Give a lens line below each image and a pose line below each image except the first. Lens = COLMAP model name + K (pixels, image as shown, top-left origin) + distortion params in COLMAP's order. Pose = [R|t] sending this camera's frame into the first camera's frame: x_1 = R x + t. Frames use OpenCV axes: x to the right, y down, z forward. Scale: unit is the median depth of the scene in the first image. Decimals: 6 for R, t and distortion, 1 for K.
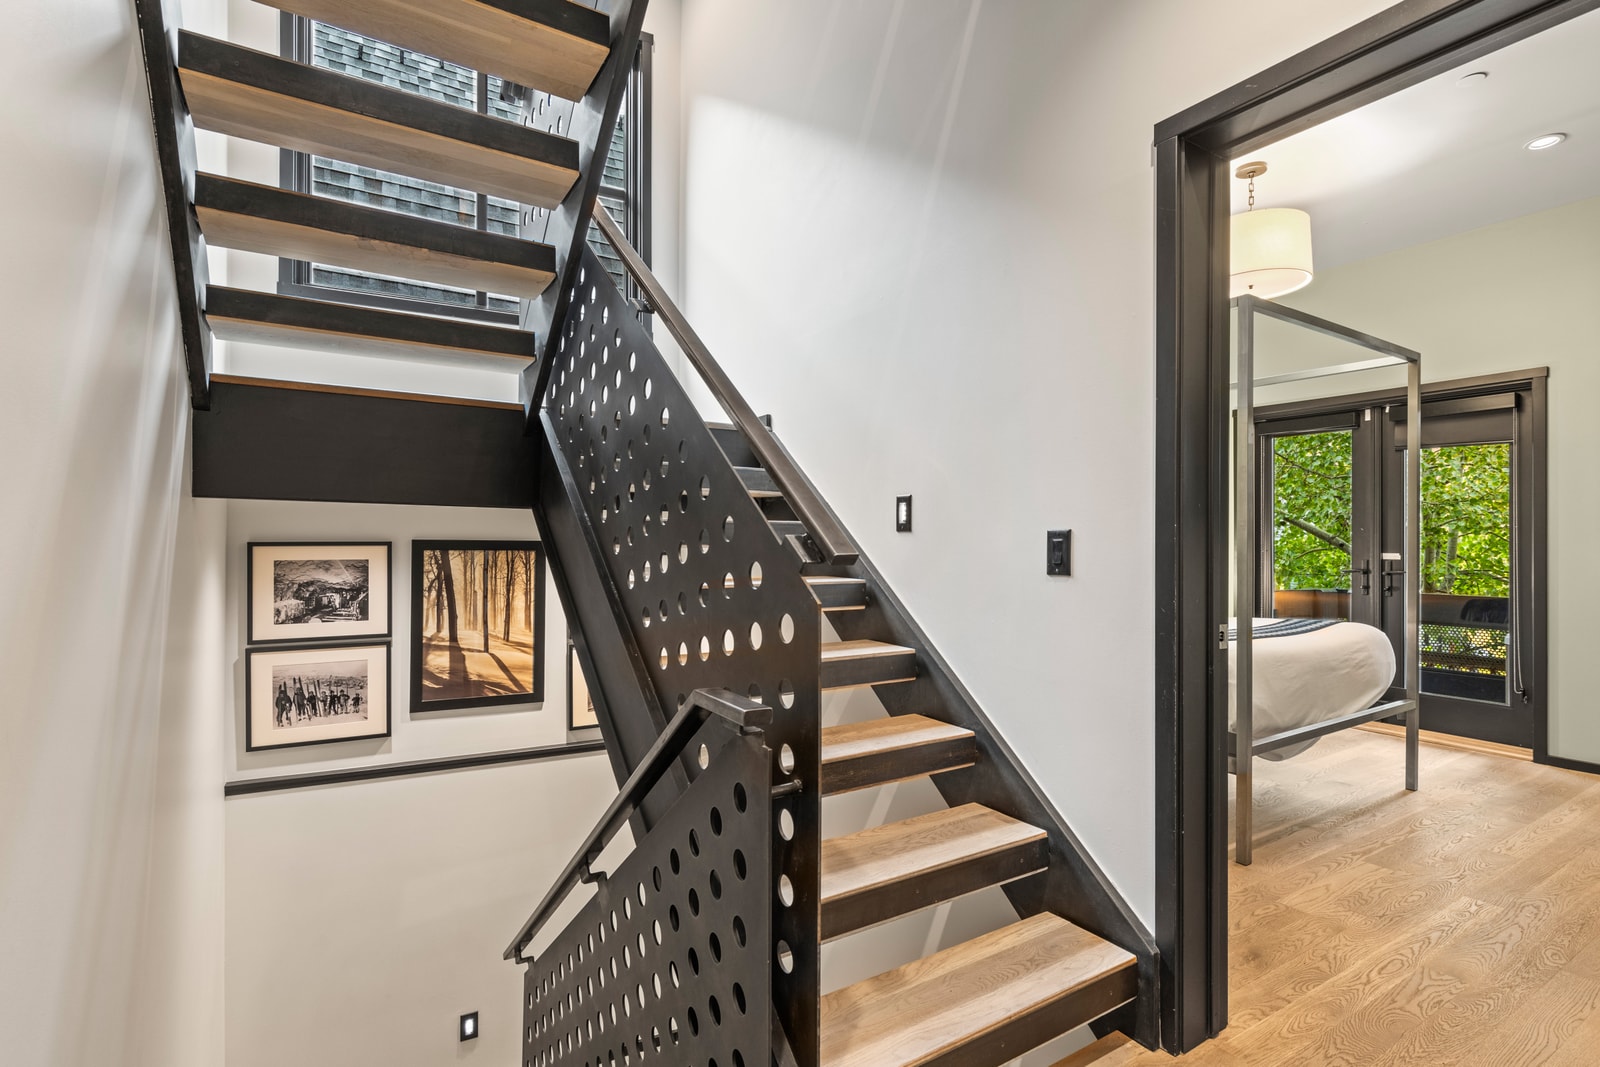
lens RADIAL K [[759.1, 0, 800.0], [0, 759.1, 533.5], [0, 0, 1]] dist [0.000095, 0.000026]
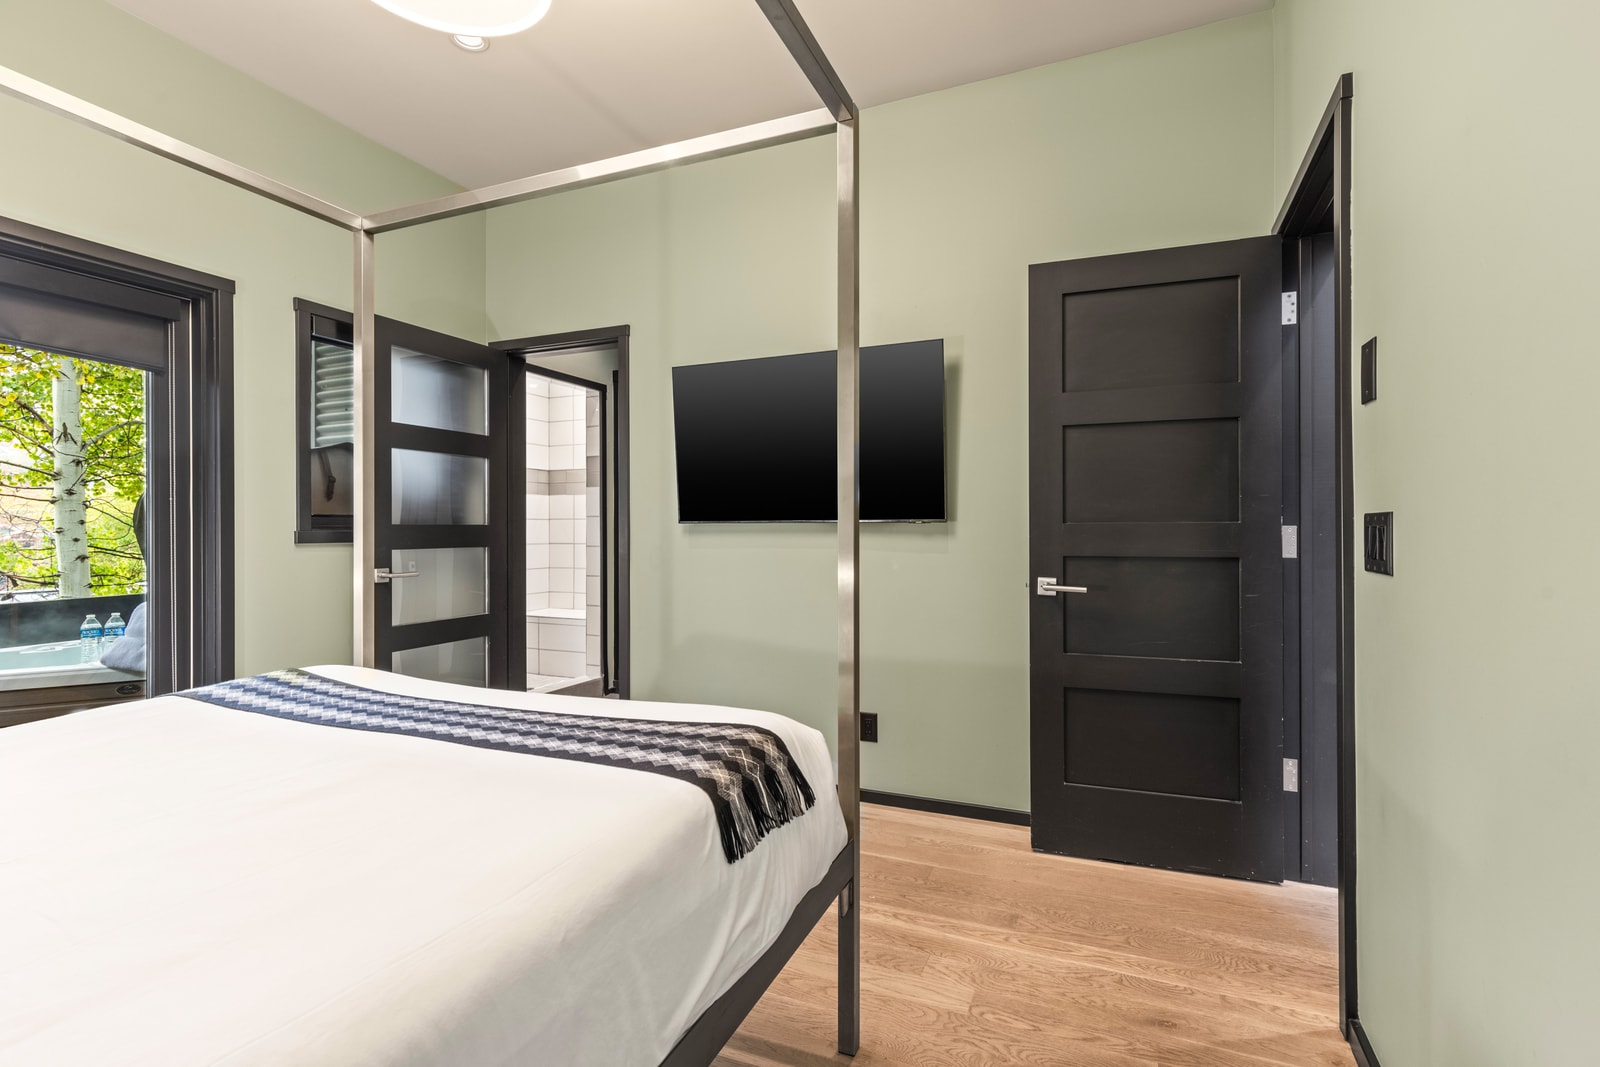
lens RADIAL K [[745.2, 0, 800.0], [0, 745.2, 533.5], [0, 0, 1]] dist [0.000010, 0.000238]
pose [[-0.572108, 0.001702, 0.820176, 0.174463], [0.000820, 0.999999, -0.001503, 0.045115], [-0.820178, -0.000187, -0.572109, 1.793343]]
